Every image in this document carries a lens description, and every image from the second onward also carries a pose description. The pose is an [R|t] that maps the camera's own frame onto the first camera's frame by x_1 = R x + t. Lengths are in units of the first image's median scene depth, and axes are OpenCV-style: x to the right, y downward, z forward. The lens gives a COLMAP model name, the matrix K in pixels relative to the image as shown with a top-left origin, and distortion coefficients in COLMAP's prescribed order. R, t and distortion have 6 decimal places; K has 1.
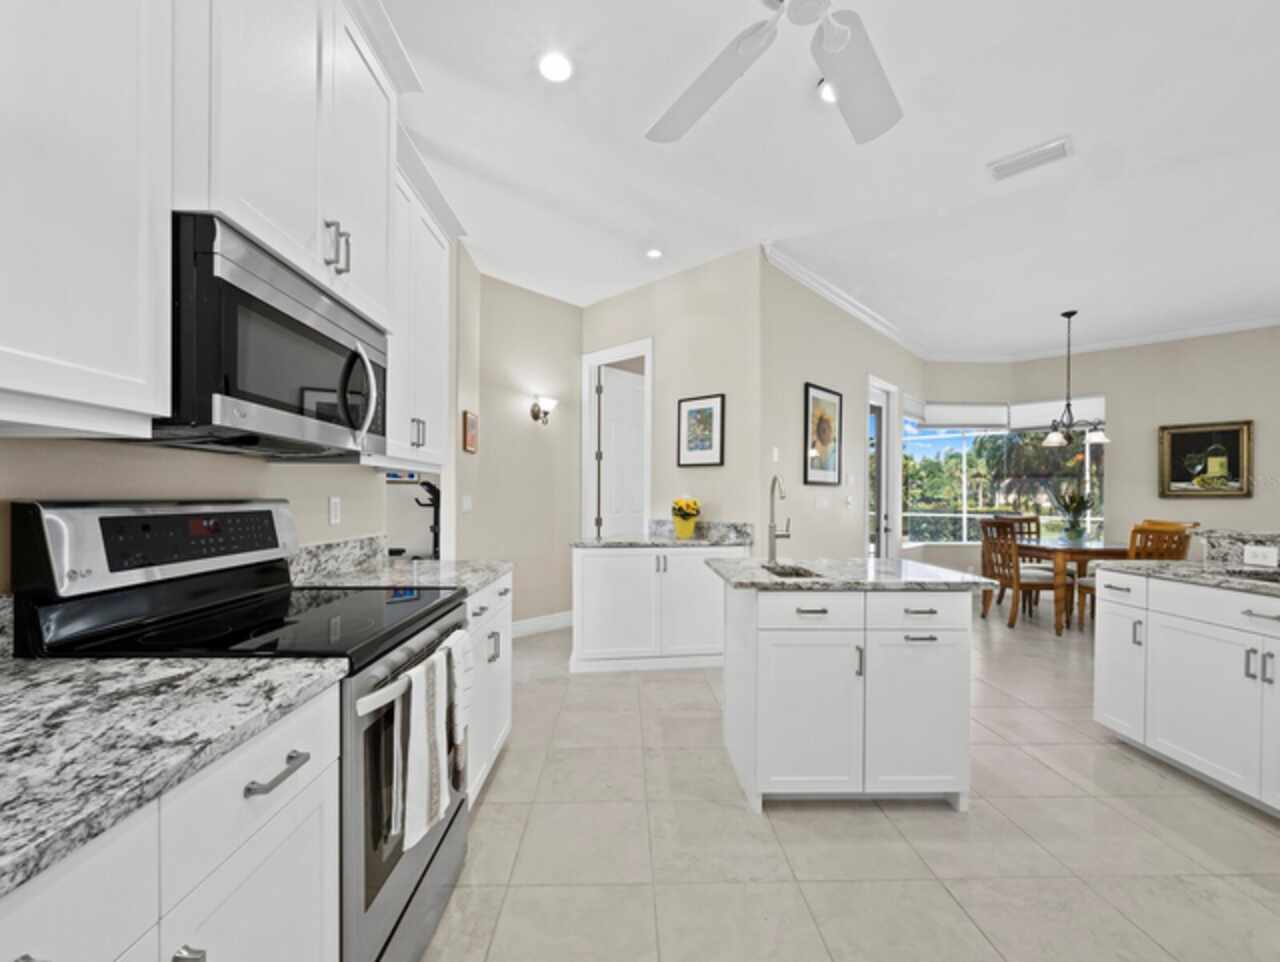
lens RADIAL K [[521.0, 0, 643.3], [0, 521.0, 500.9], [0, 0, 1]] dist [0.000051, 0.000255]
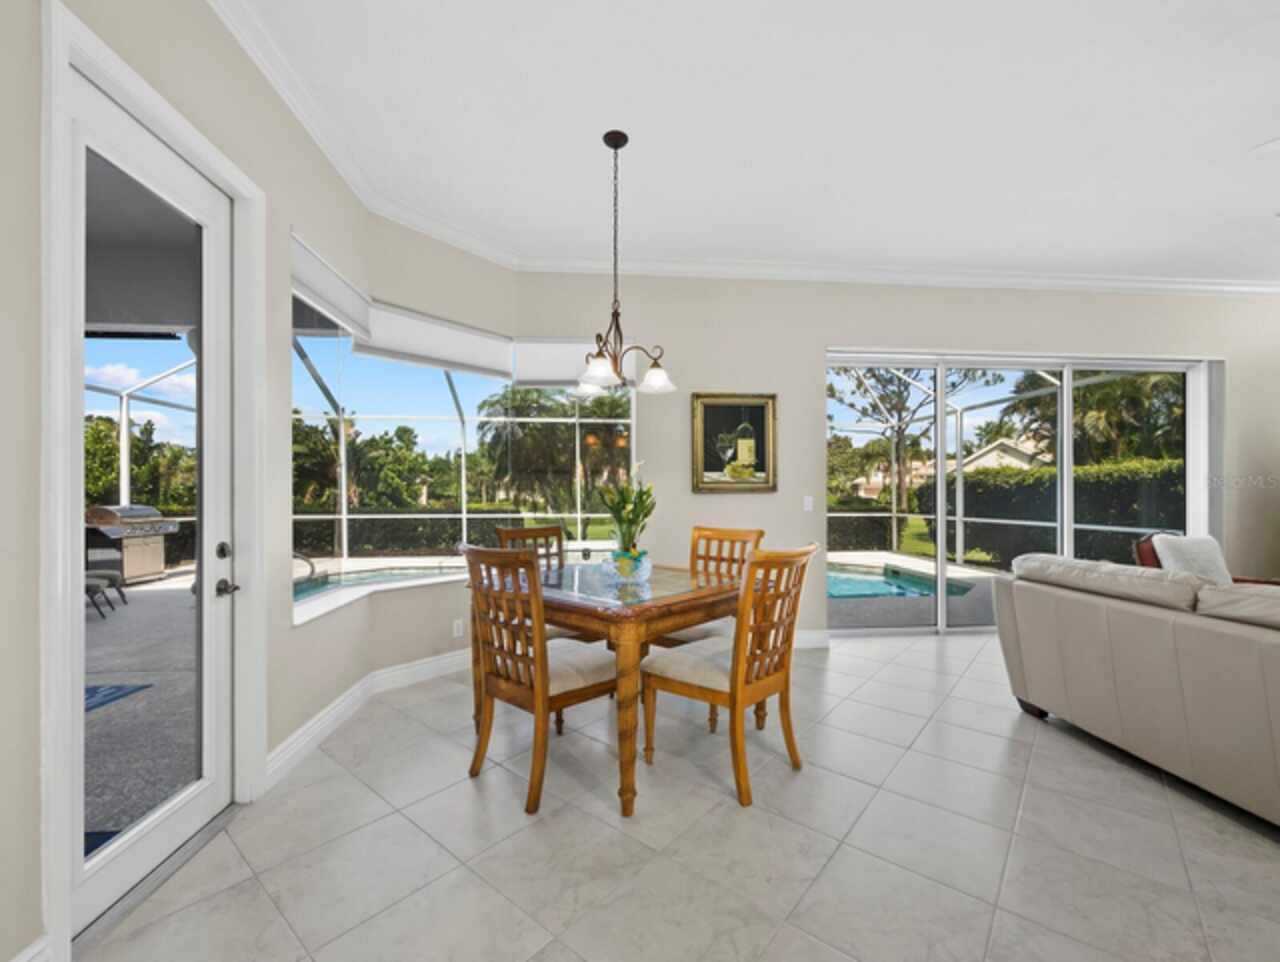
lens RADIAL K [[549.8, 0, 646.2], [0, 549.8, 489.9], [0, 0, 1]] dist [-0.001280, -0.000068]
pose [[0.651499, 0.002187, 0.758647, 0.387703], [0.009421, 0.999895, -0.010973, -0.002488], [-0.758591, 0.014296, 0.651410, 0.574749]]
